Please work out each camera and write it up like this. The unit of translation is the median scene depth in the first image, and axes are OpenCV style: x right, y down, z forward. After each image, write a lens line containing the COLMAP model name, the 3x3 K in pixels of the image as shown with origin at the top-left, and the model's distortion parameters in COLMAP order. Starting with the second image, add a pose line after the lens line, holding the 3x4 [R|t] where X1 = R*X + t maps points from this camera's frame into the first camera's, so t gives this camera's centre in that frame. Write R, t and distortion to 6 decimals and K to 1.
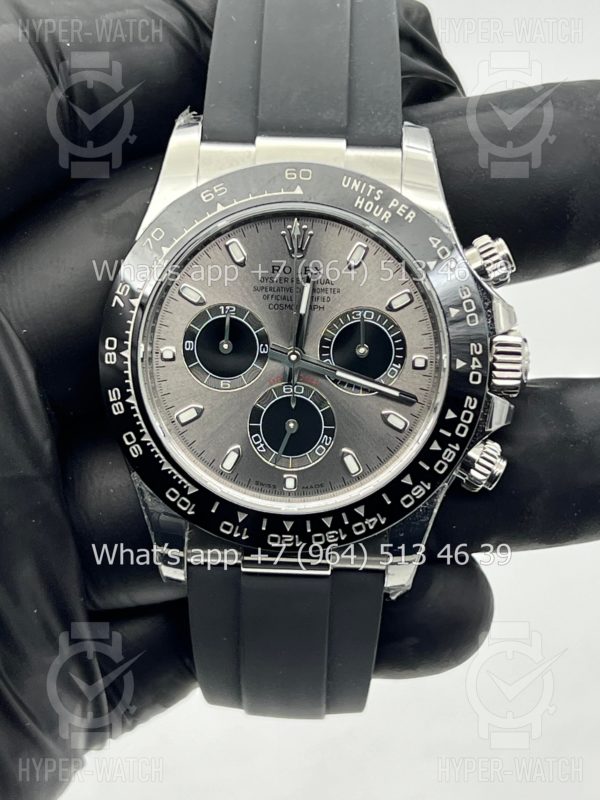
lens RADIAL K [[1903.6, 0, 299.8], [0, 1903.6, 401.6], [0, 0, 1]] dist [0.217045, 0.000000]
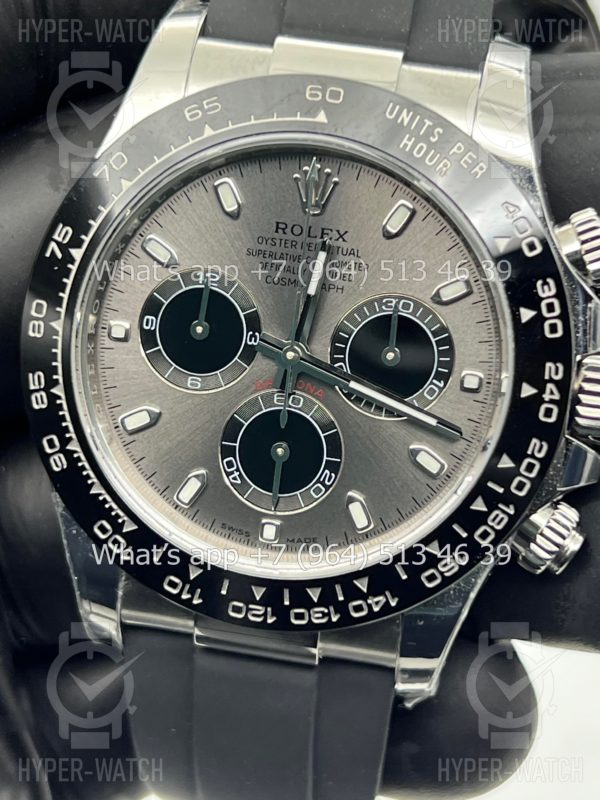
lens RADIAL K [[1903.6, 0, 294.3], [0, 1903.6, 401.6], [0, 0, 1]] dist [0.217045, 0.000000]
pose [[0.988116, 0.109403, -0.107966, 0.075097], [-0.107106, 0.993884, 0.026873, -0.025177], [0.110246, -0.014990, 0.993791, 0.302282]]
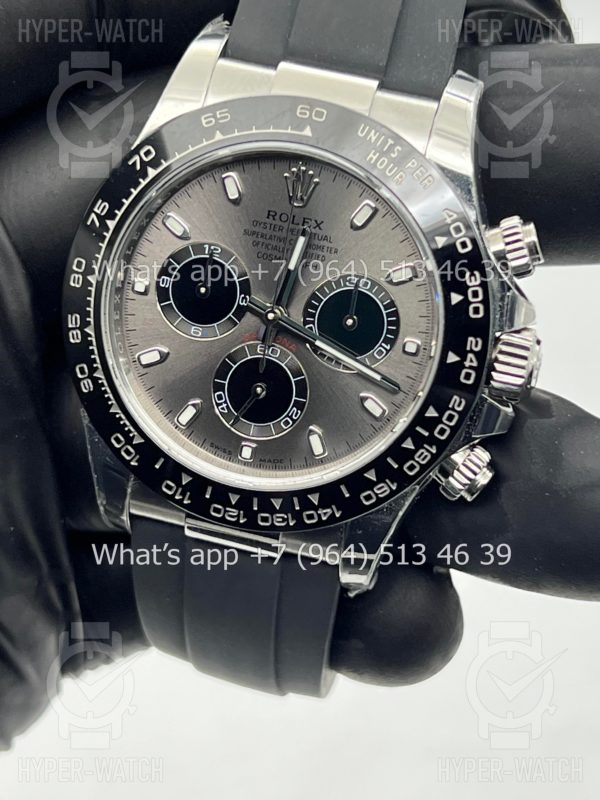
lens RADIAL K [[1903.6, 0, 295.7], [0, 1903.6, 404.2], [0, 0, 1]] dist [0.217045, 0.000000]
pose [[0.970386, 0.187794, -0.151938, 0.150477], [-0.175704, 0.980362, 0.089544, -0.064484], [0.165770, -0.060196, 0.984326, 0.119385]]
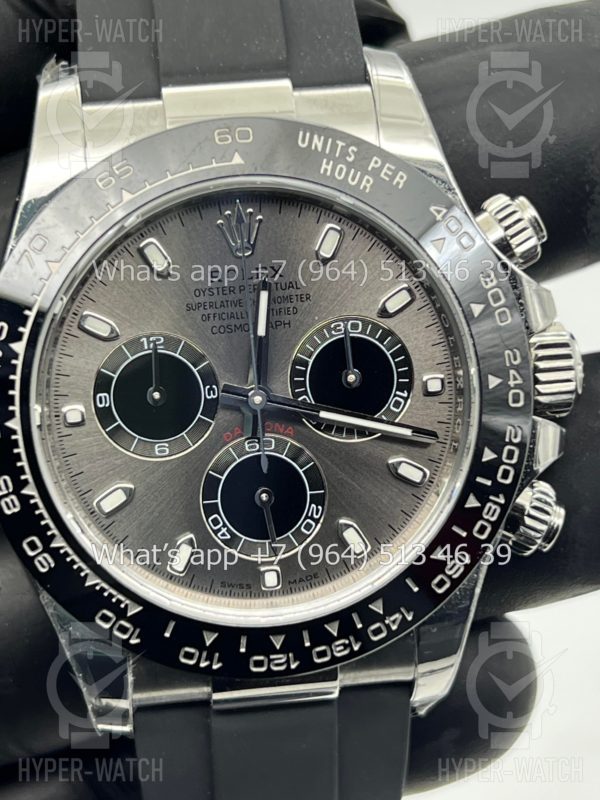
lens RADIAL K [[1903.6, 0, 297.1], [0, 1903.6, 401.6], [0, 0, 1]] dist [0.217045, 0.000000]
pose [[0.987170, -0.118772, 0.106713, -0.062689], [0.116606, 0.992829, 0.026339, -0.039025], [-0.109076, -0.013558, 0.993941, 0.307893]]
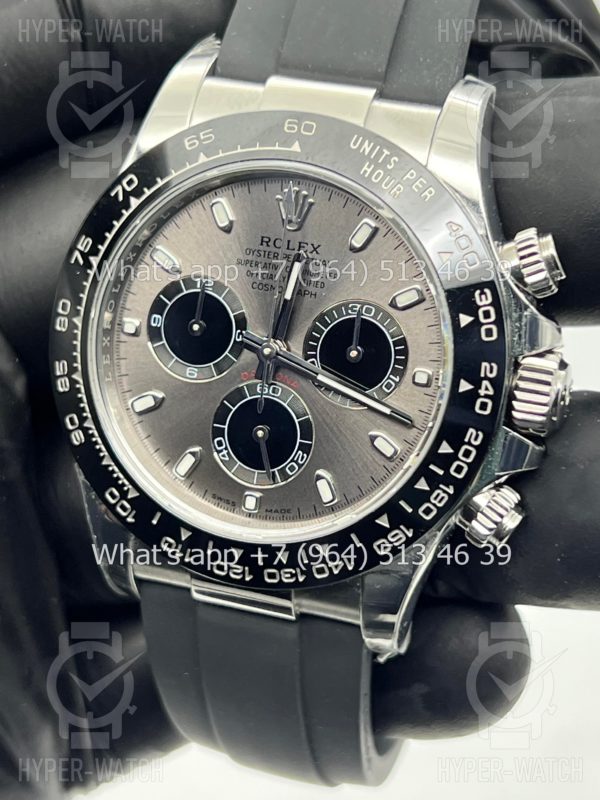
lens RADIAL K [[1903.6, 0, 301.8], [0, 1903.6, 405.6], [0, 0, 1]] dist [0.217045, 0.000000]
pose [[0.952900, 0.136160, -0.271002, 0.233300], [-0.128182, 0.990636, 0.047009, -0.040083], [0.274865, -0.010058, 0.961430, 0.219236]]
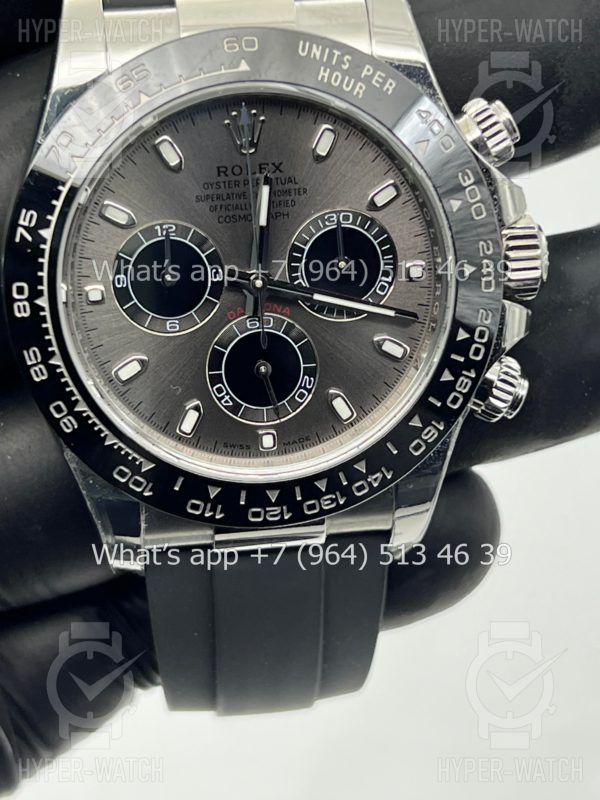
lens RADIAL K [[1903.6, 0, 299.5], [0, 1903.6, 400.2], [0, 0, 1]] dist [0.217045, 0.000000]
pose [[0.987133, -0.113254, 0.112885, -0.079694], [0.099718, 0.987862, 0.119097, -0.066904], [-0.125003, -0.106307, 0.986445, 0.222642]]
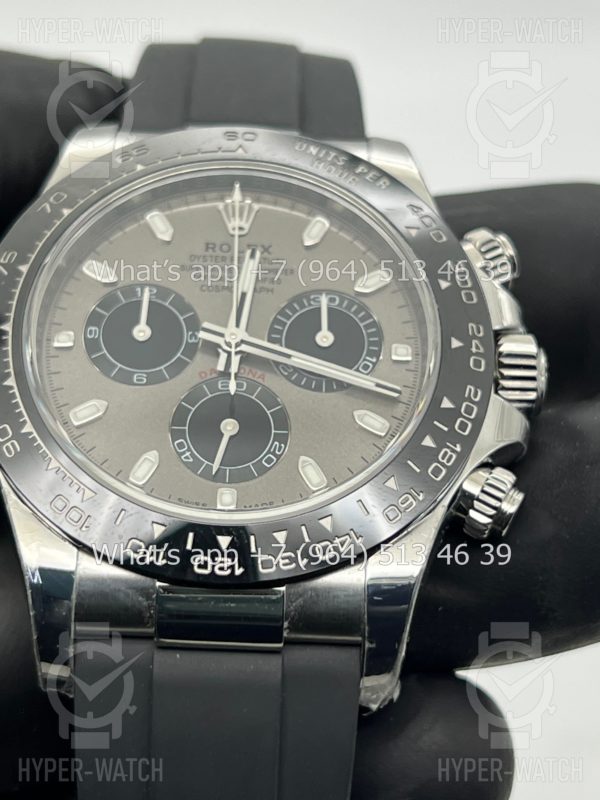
lens RADIAL K [[1903.6, 0, 292.3], [0, 1903.6, 374.4], [0, 0, 1]] dist [0.217045, 0.000000]
pose [[0.999227, 0.011129, 0.037693, -0.008039], [0.009906, 0.856779, -0.515589, 0.372249], [-0.038033, 0.515564, 0.856007, 0.366690]]
